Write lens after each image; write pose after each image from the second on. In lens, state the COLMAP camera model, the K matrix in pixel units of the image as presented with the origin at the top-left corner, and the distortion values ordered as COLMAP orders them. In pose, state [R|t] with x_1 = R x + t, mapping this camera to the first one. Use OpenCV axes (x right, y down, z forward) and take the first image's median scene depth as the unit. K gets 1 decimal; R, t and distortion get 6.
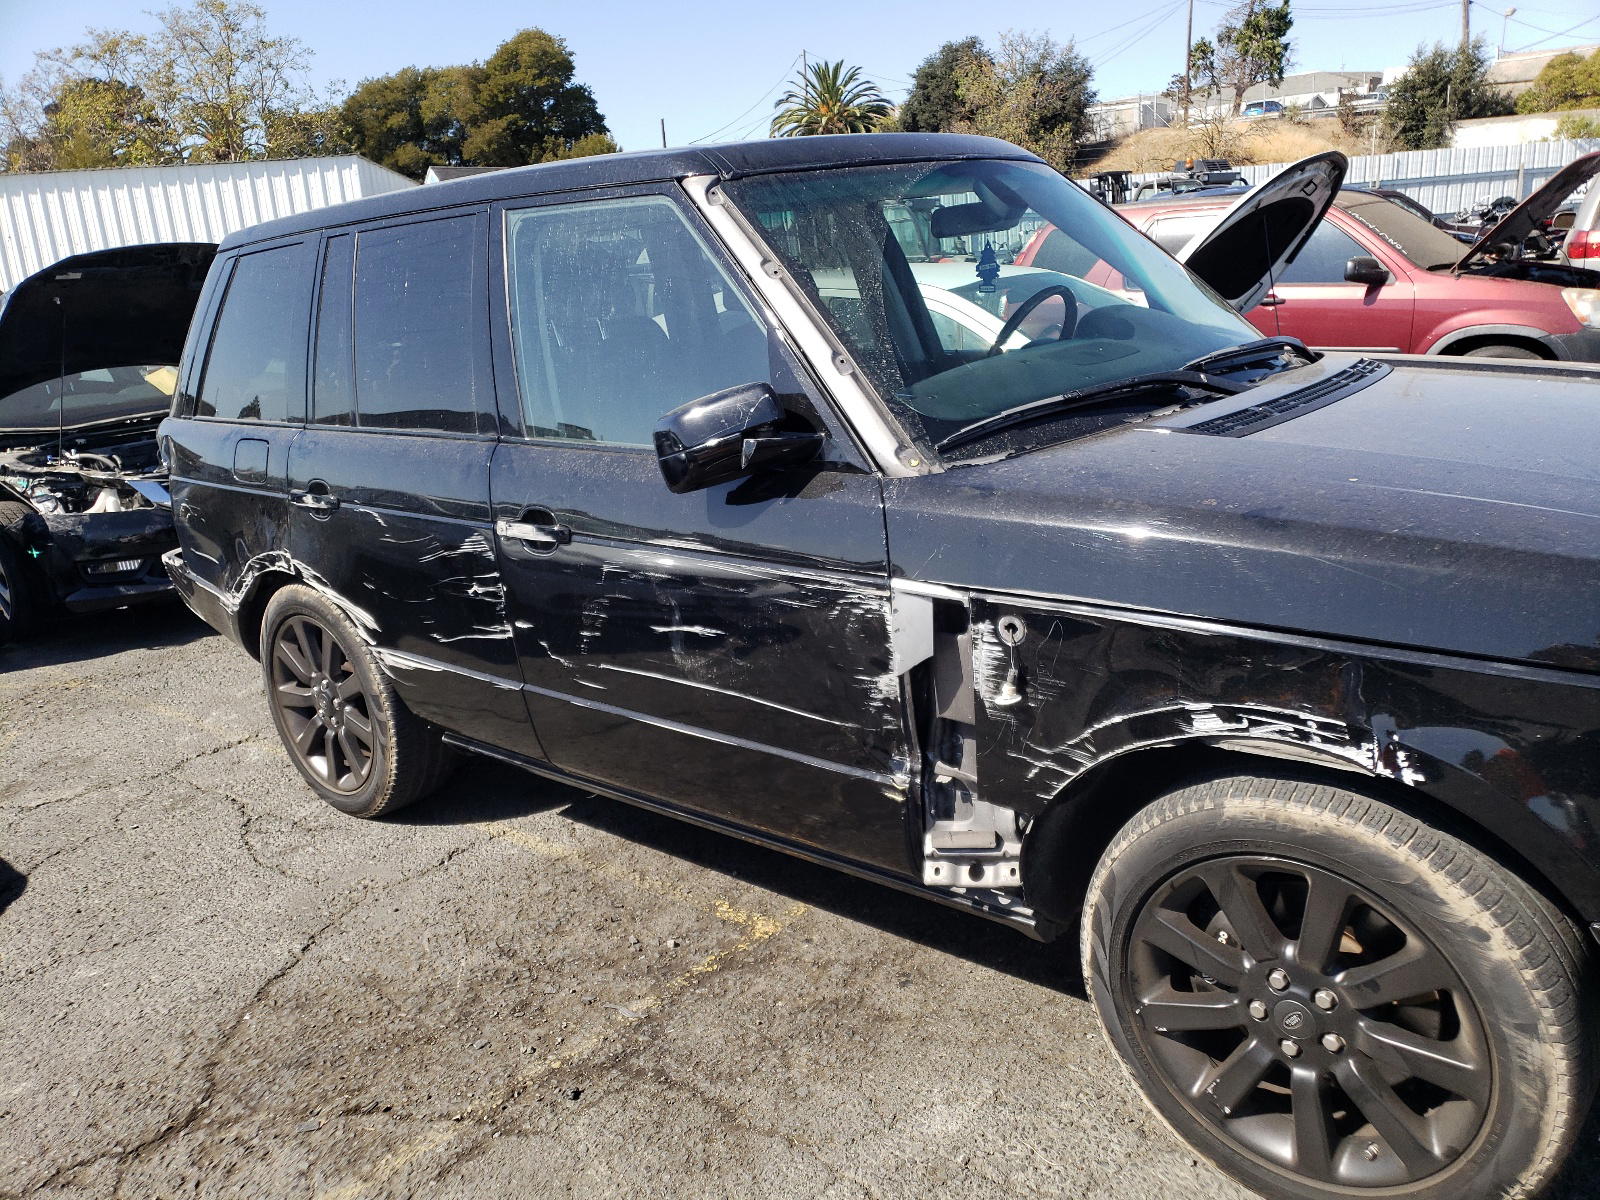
lens RADIAL K [[1250.4, 0, 800.0], [0, 1250.4, 600.0], [0, 0, 1]] dist [0.009106, 0.006012]
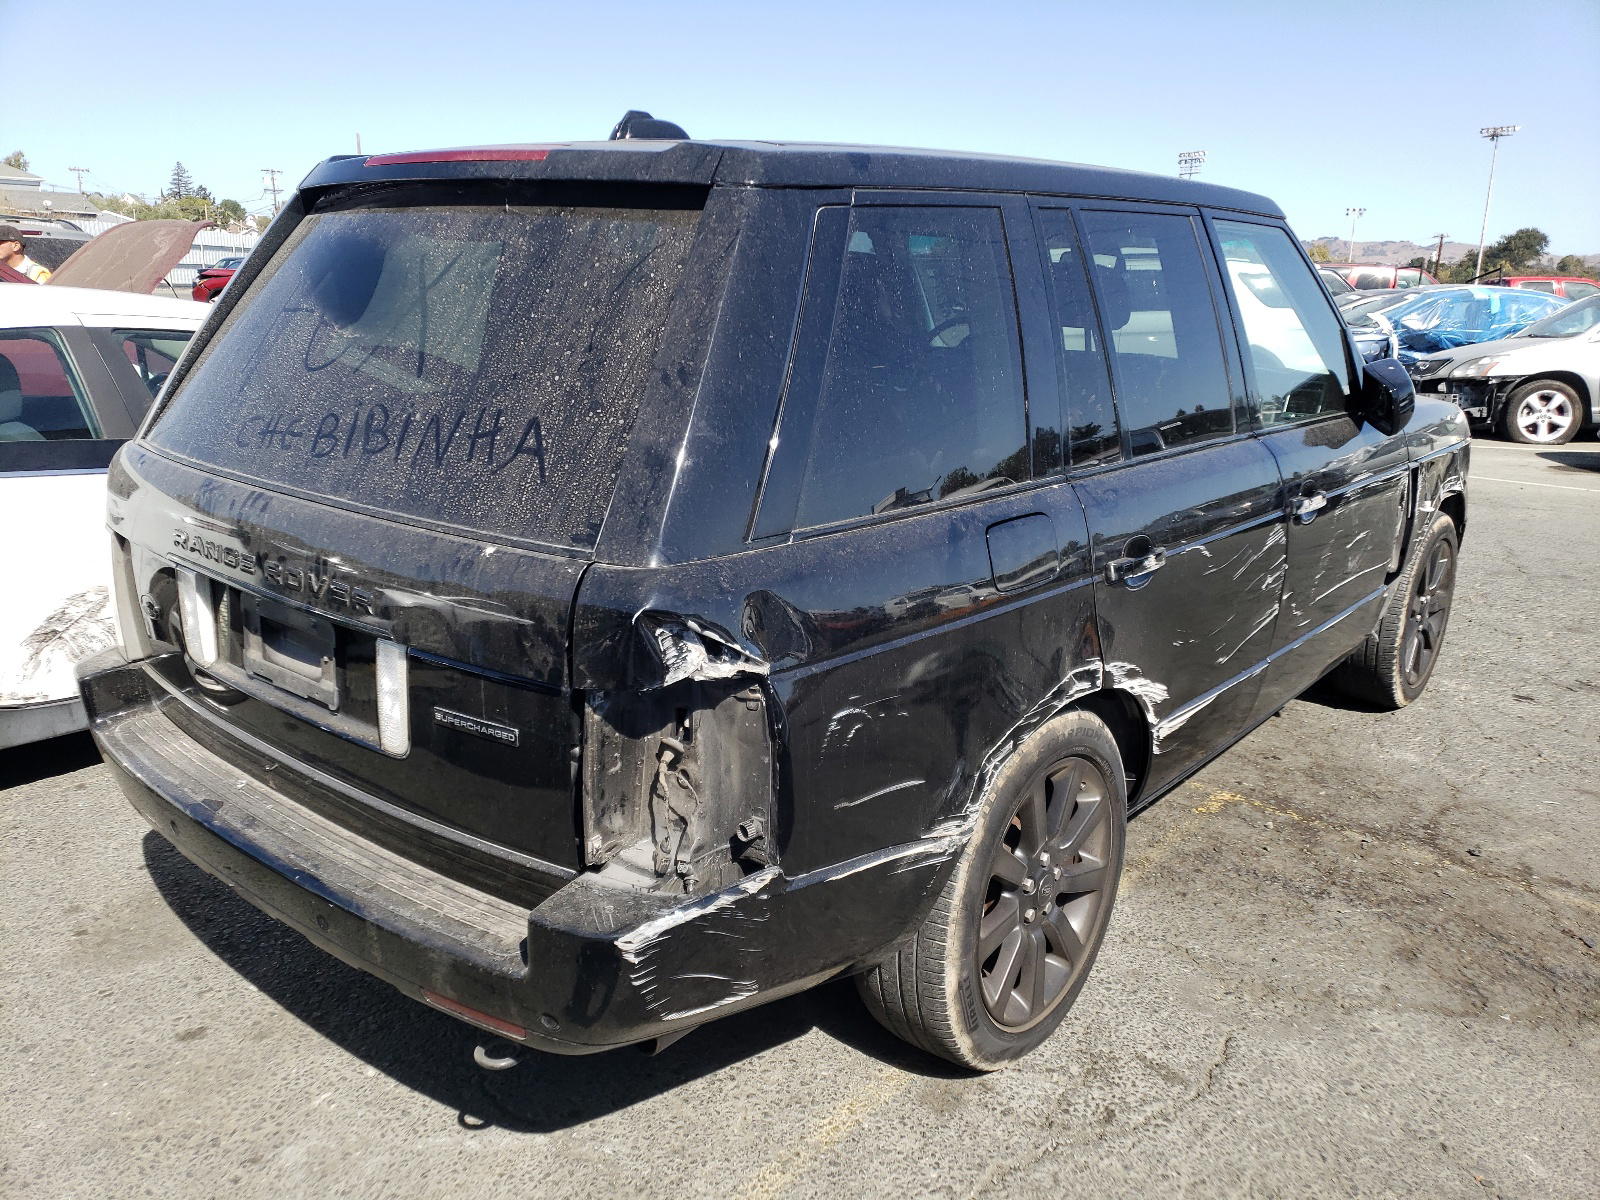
lens RADIAL K [[1250.4, 0, 800.0], [0, 1250.4, 600.0], [0, 0, 1]] dist [0.009106, 0.006012]
pose [[0.004723, -0.185637, 0.982607, -1.310206], [0.269945, 0.946375, 0.177494, -0.284599], [-0.962864, 0.264411, 0.054581, 1.362691]]
